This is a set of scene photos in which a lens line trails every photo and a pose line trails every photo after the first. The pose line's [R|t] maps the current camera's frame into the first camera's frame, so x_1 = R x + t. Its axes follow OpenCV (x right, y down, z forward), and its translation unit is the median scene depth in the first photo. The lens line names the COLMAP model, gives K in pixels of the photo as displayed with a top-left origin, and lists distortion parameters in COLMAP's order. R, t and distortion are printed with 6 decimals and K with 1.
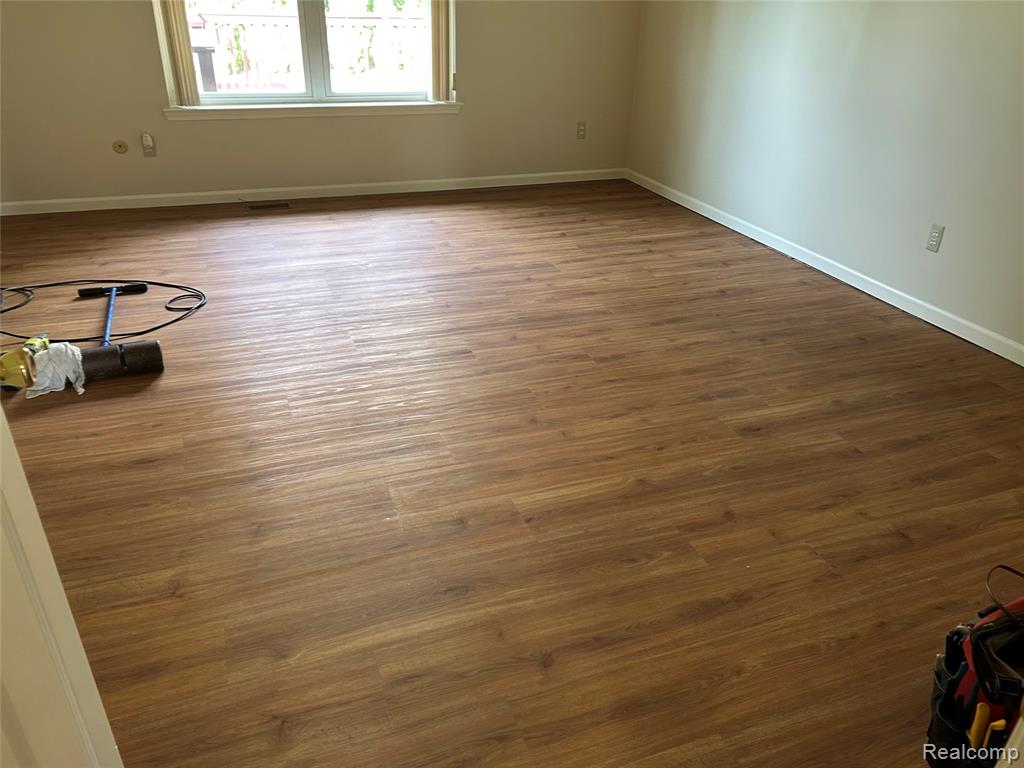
lens RADIAL K [[774.4, 0, 514.5], [0, 774.4, 382.5], [0, 0, 1]] dist [0.063814, -0.038137]
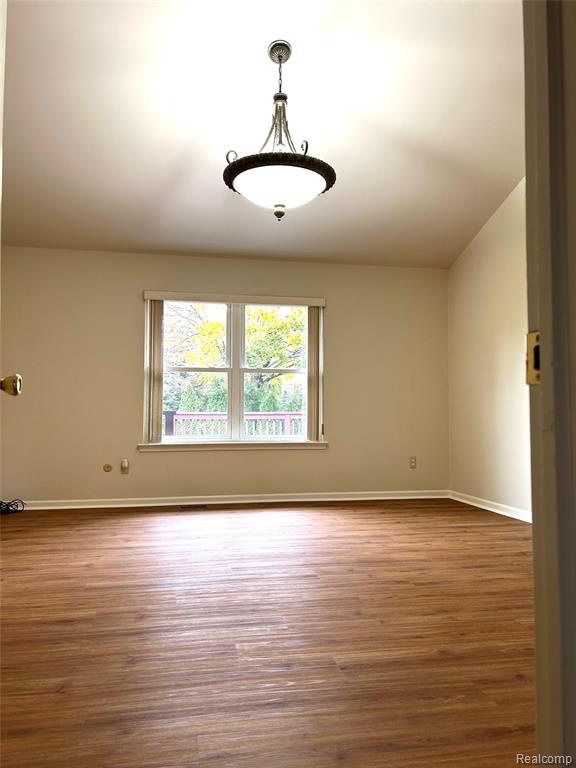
lens RADIAL K [[580.8, 0, 282.9], [0, 580.8, 381.4], [0, 0, 1]] dist [0.063814, -0.038137]
pose [[0.983954, -0.044846, -0.172692, 0.087649], [-0.052148, 0.853349, -0.518725, 0.232845], [0.170629, 0.519407, 0.837318, -0.013260]]
